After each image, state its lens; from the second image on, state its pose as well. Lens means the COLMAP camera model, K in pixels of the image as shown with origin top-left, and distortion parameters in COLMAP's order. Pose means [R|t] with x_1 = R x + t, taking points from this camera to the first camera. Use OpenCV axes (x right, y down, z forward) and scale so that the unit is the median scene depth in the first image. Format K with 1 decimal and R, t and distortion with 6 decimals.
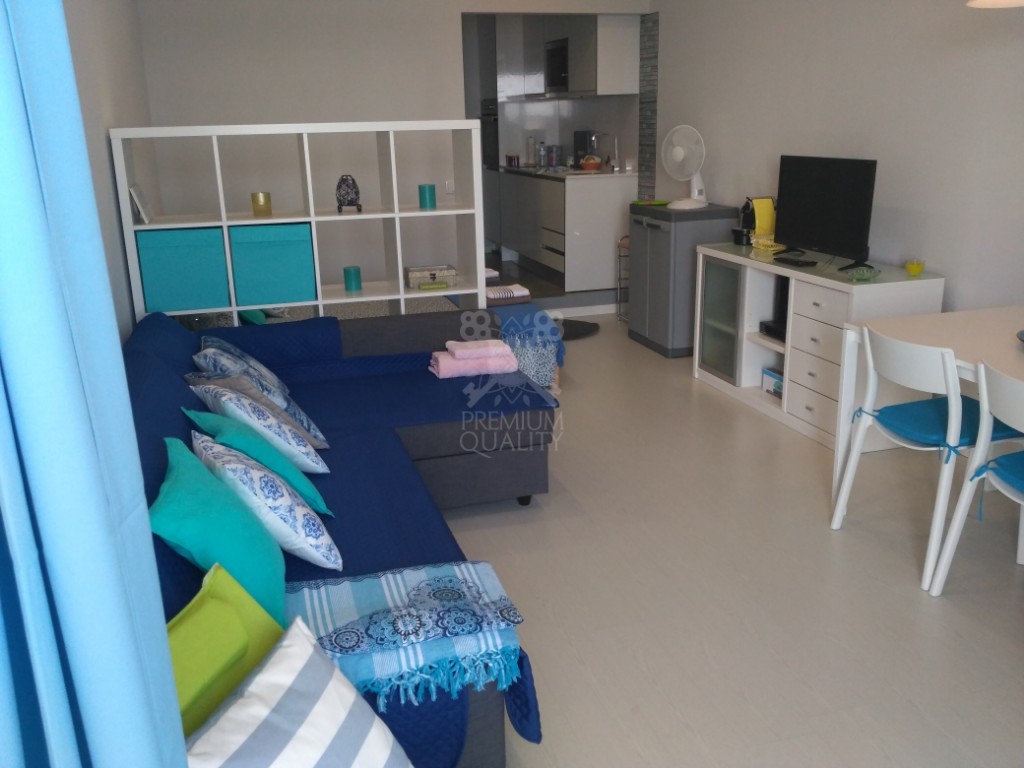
lens RADIAL K [[899.5, 0, 512.0], [0, 899.5, 384.0], [0, 0, 1]] dist [0.212243, -0.646030]
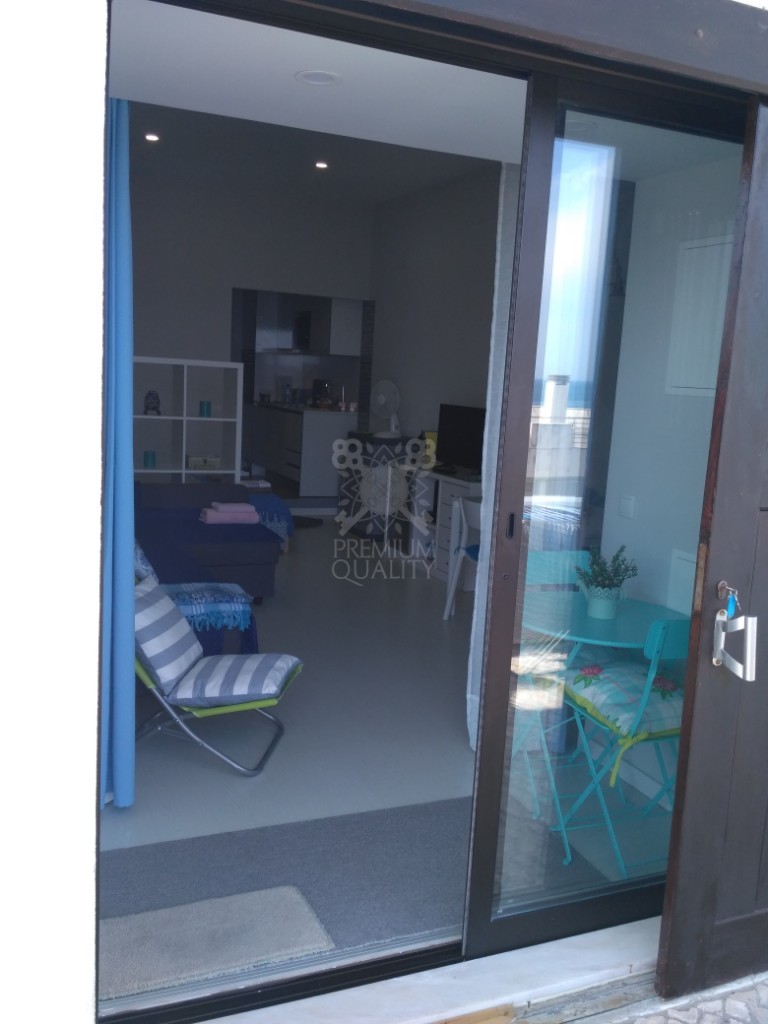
lens RADIAL K [[899.5, 0, 384.0], [0, 899.5, 512.0], [0, 0, 1]] dist [0.212243, -0.646030]
pose [[0.988820, 0.060589, 0.136247, 0.004902], [-0.042374, 0.990233, -0.132825, 0.122710], [-0.142964, 0.125567, 0.981730, -0.409141]]
